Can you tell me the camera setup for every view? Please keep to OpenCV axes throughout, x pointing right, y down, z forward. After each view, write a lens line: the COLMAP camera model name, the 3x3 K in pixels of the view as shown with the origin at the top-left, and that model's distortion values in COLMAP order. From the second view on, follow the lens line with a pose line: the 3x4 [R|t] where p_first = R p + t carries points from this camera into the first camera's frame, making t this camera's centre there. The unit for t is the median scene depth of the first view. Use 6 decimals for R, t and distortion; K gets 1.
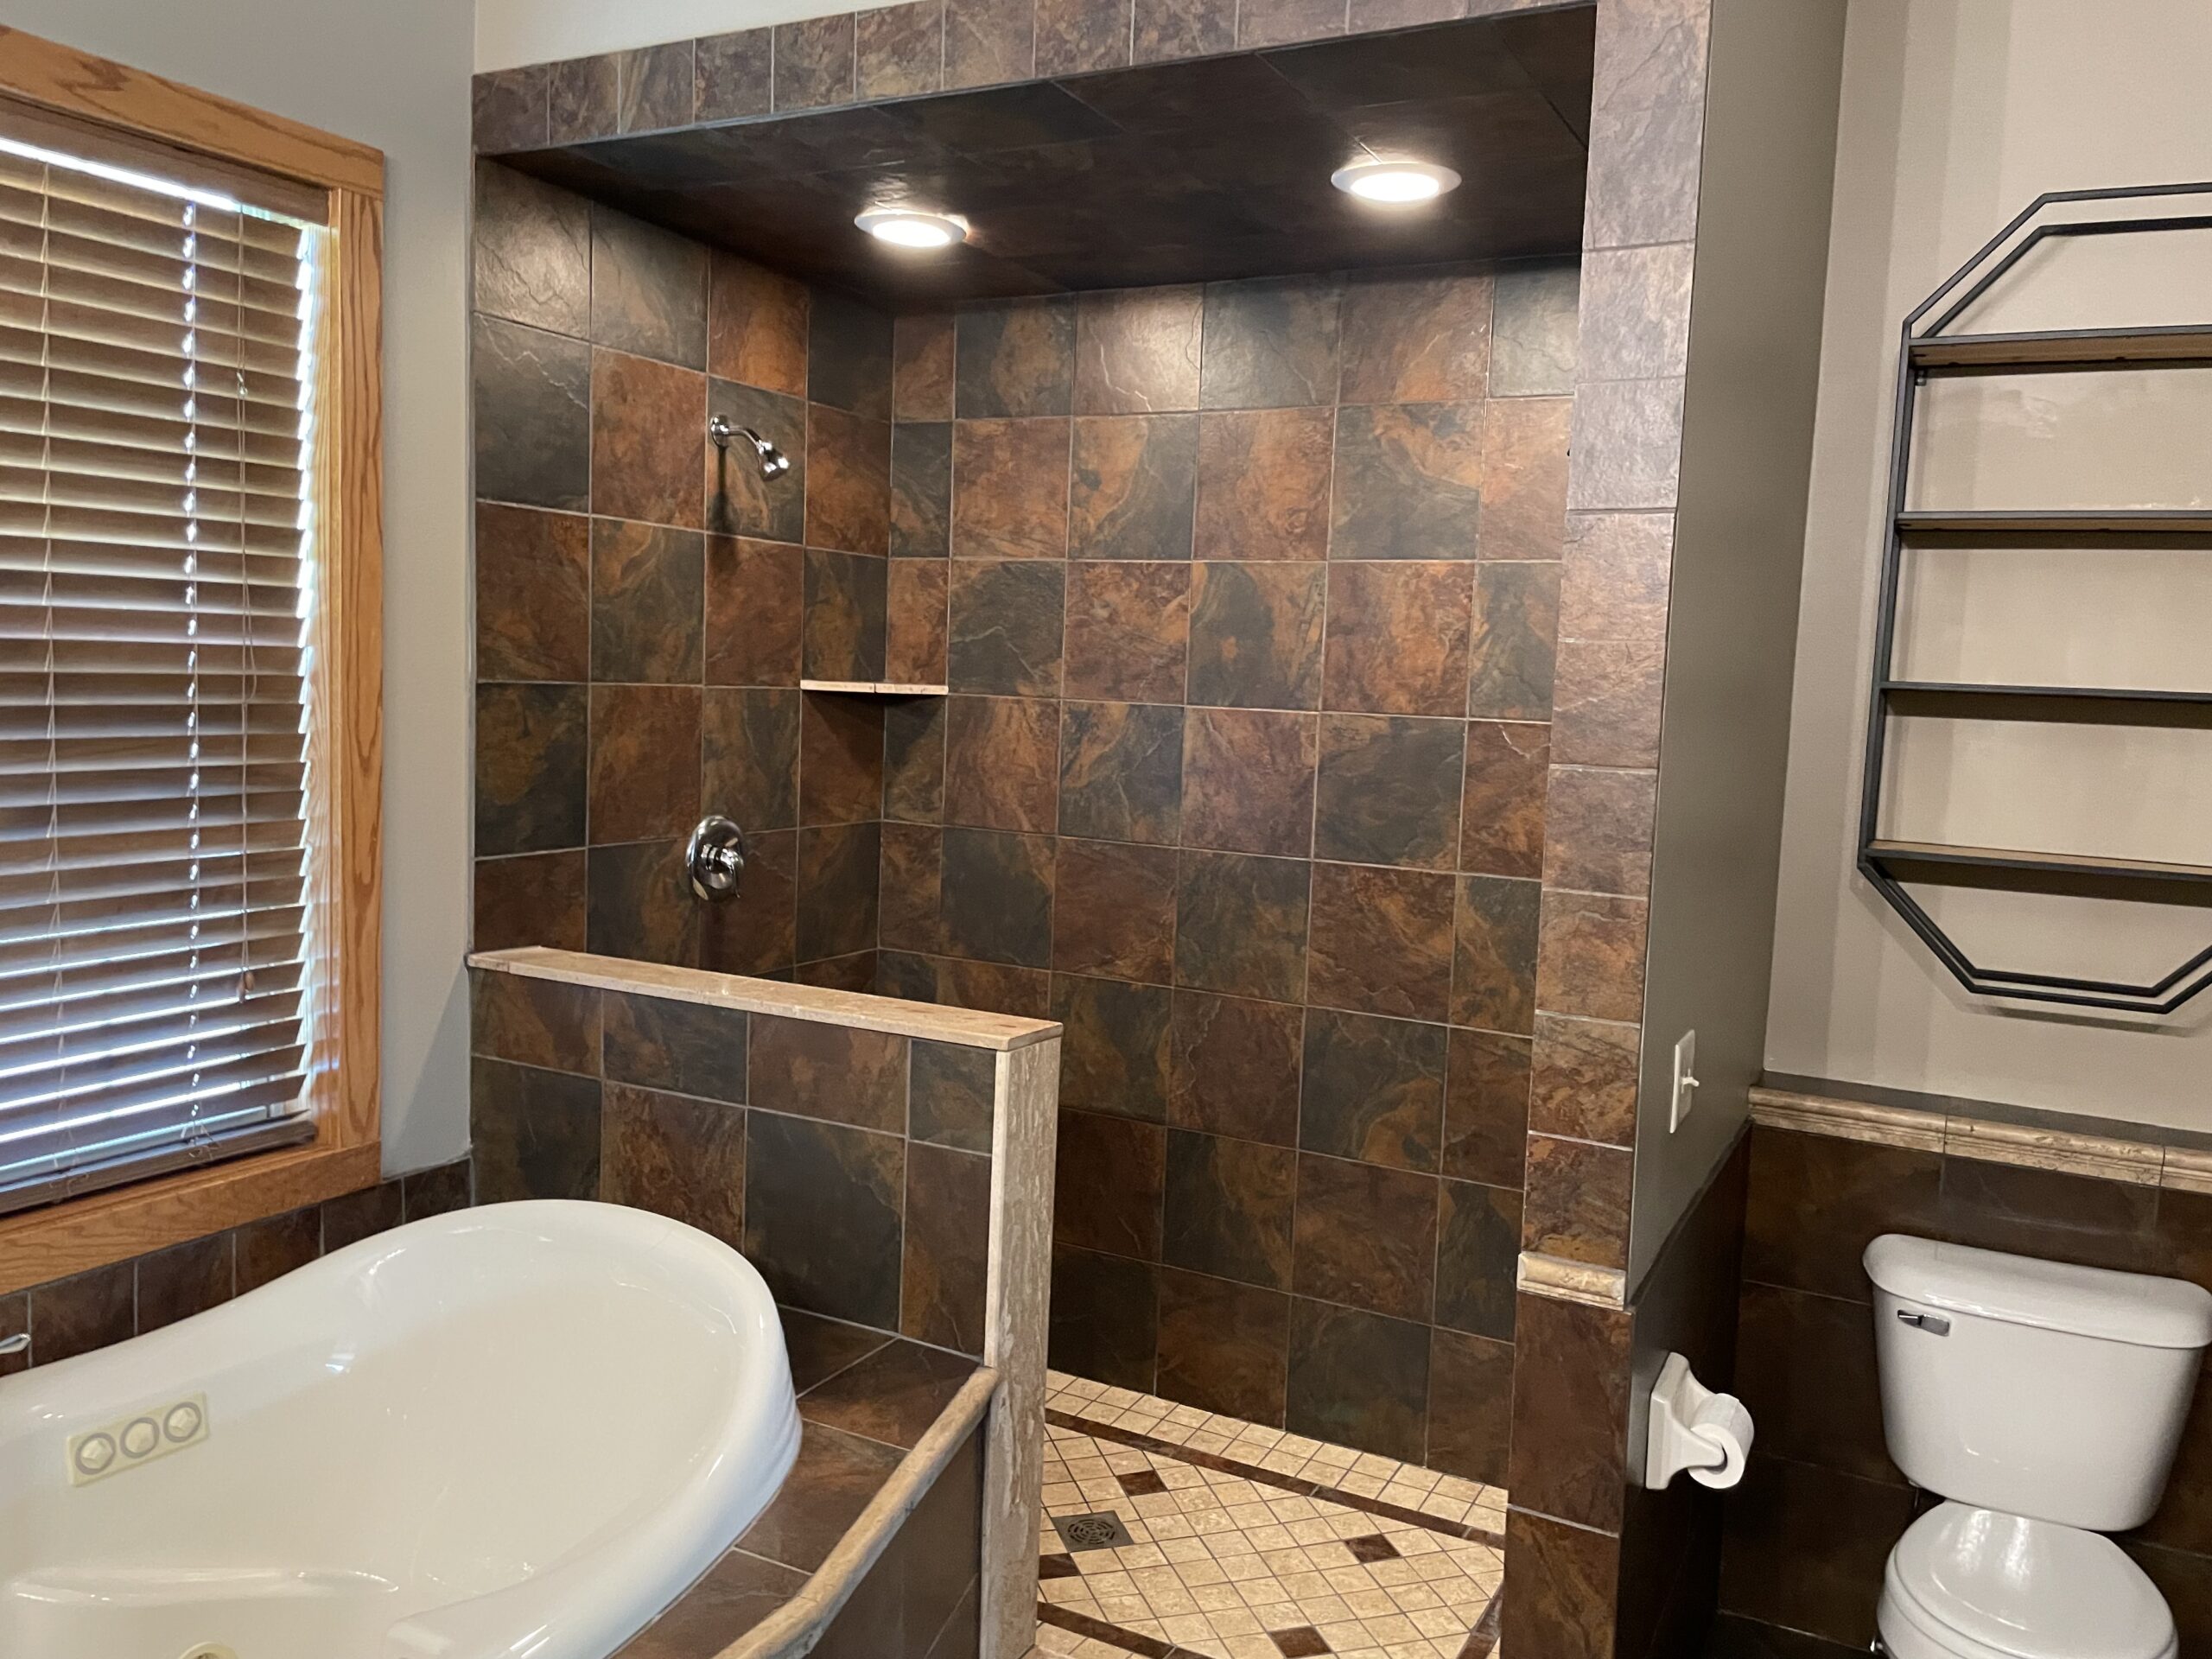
lens RADIAL K [[1673.9, 0, 1120.5], [0, 1673.9, 825.6], [0, 0, 1]] dist [0.060561, -0.079768]
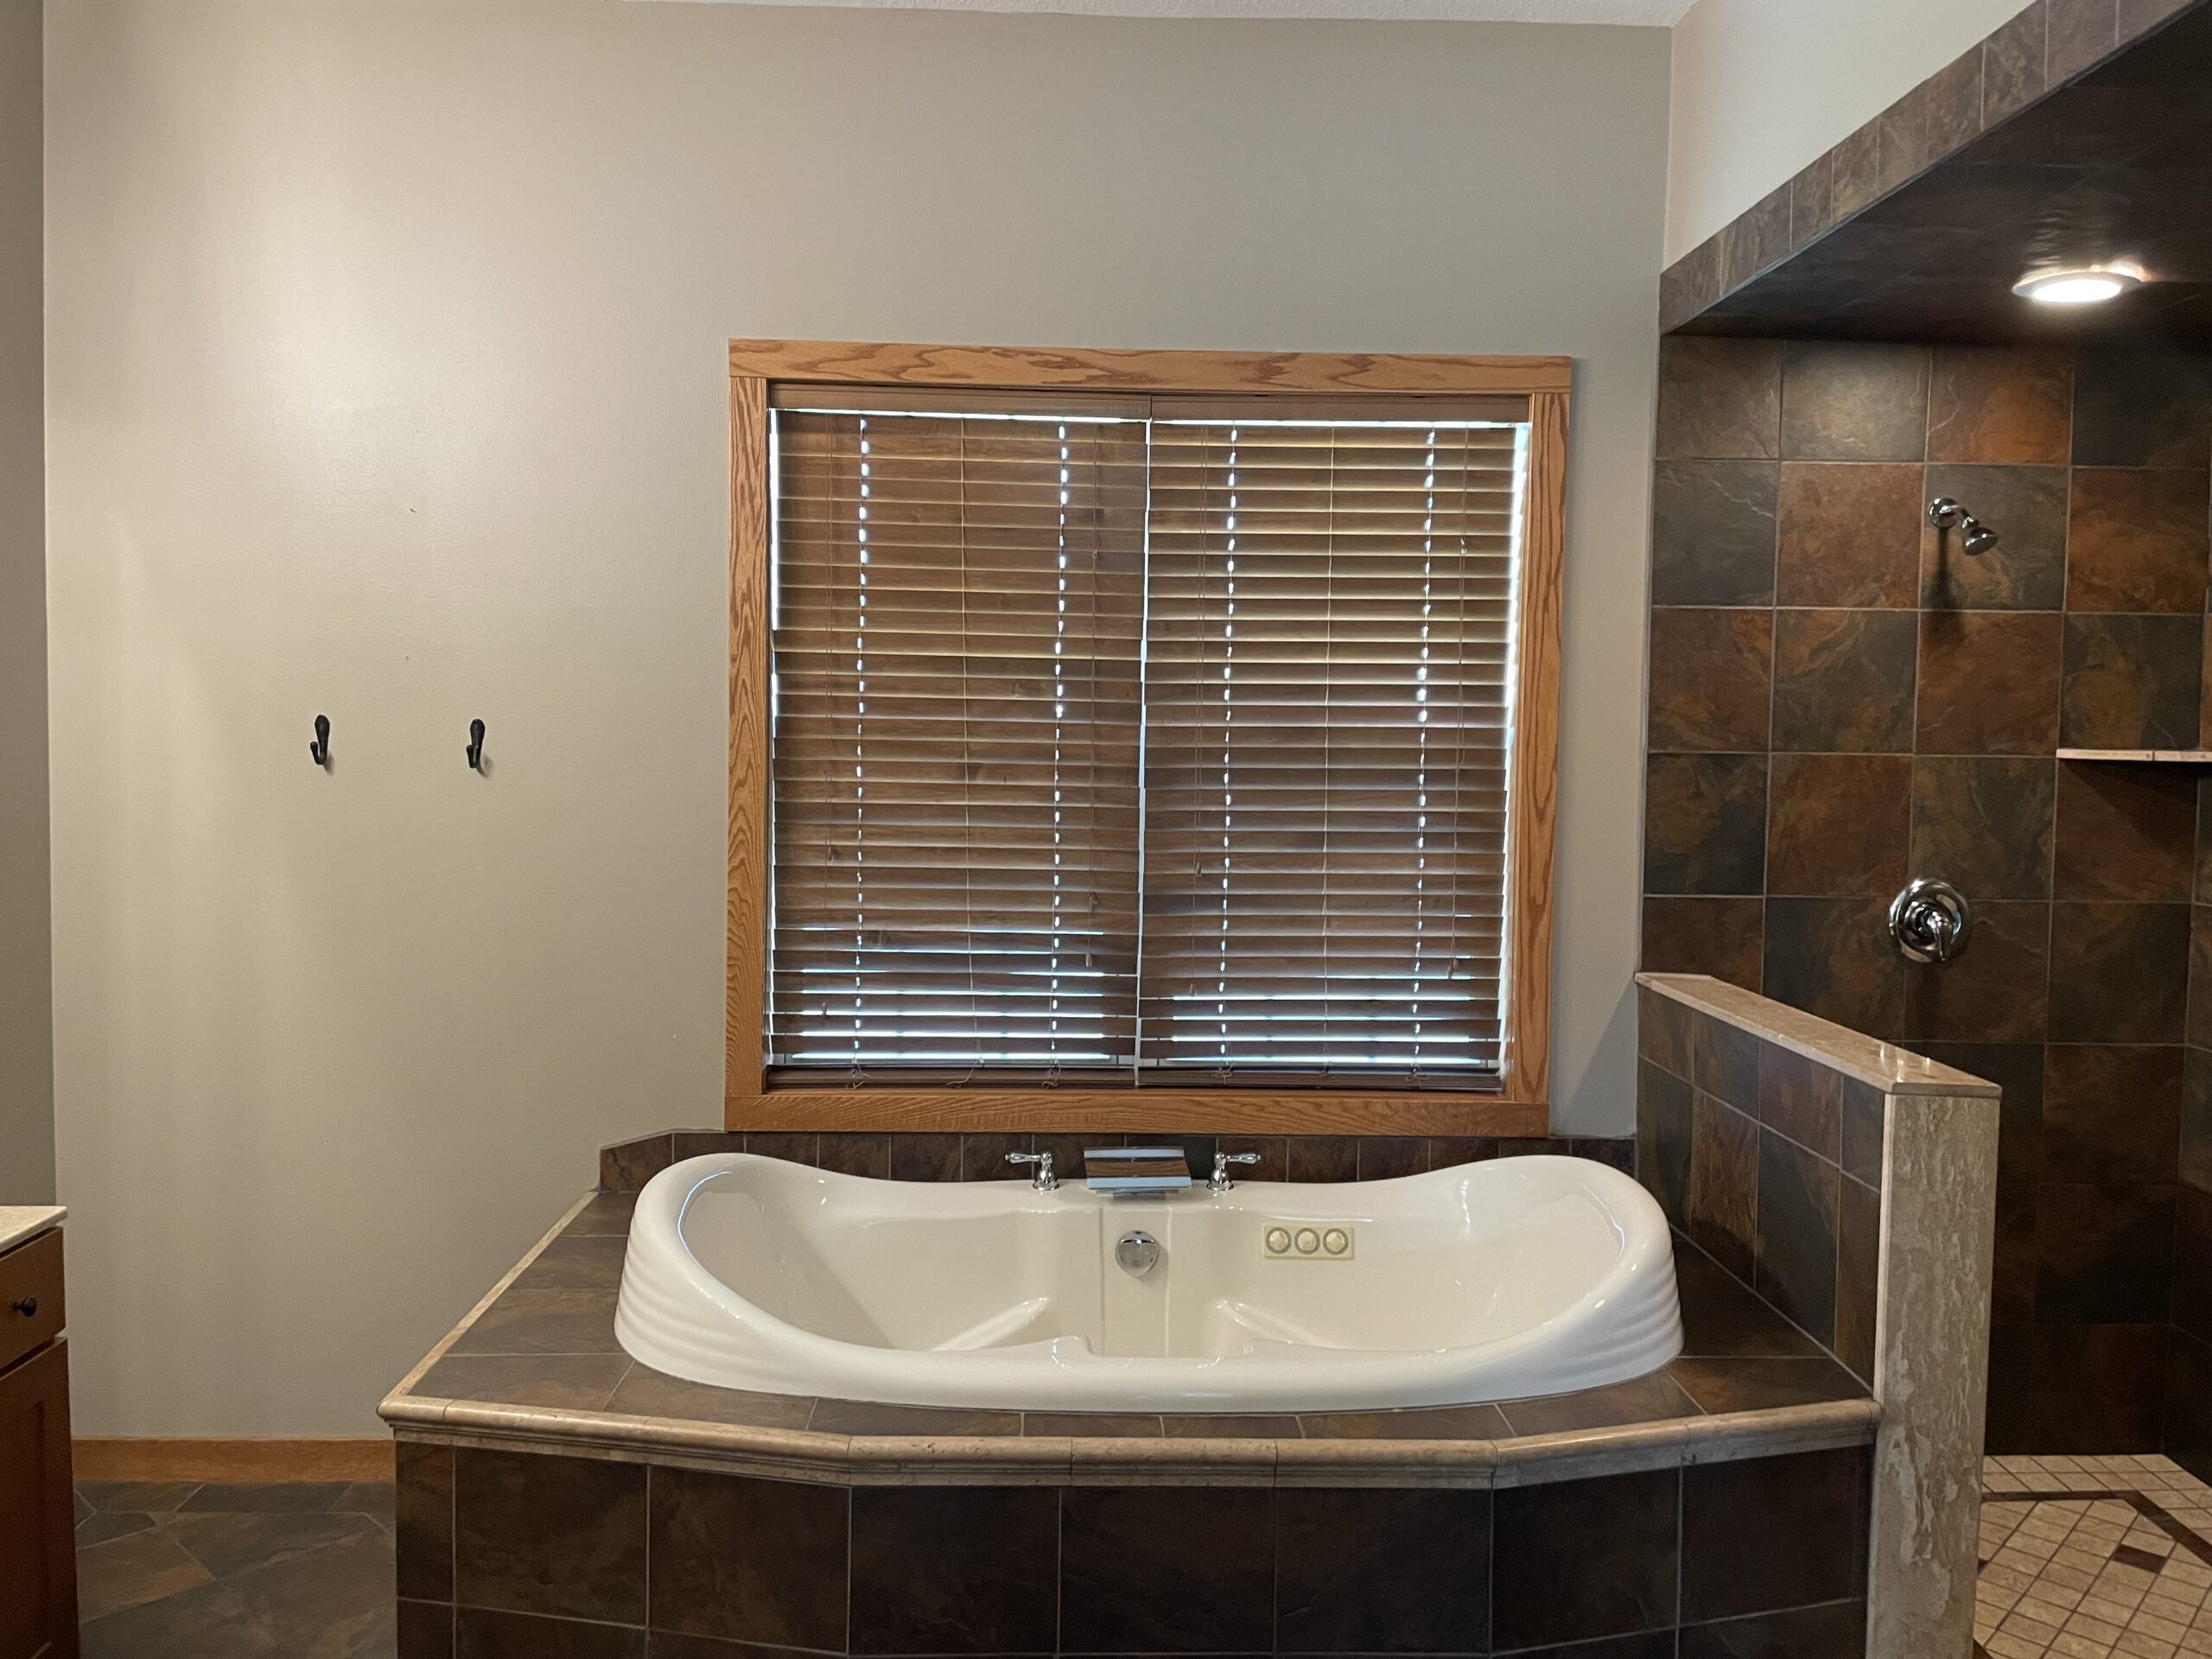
lens RADIAL K [[1673.9, 0, 1107.0], [0, 1673.9, 827.6], [0, 0, 1]] dist [0.060561, -0.079768]
pose [[0.486140, 0.019778, -0.873657, 0.519899], [-0.072716, 0.997192, -0.017887, 0.021762], [0.870850, 0.072224, 0.486213, 0.055400]]
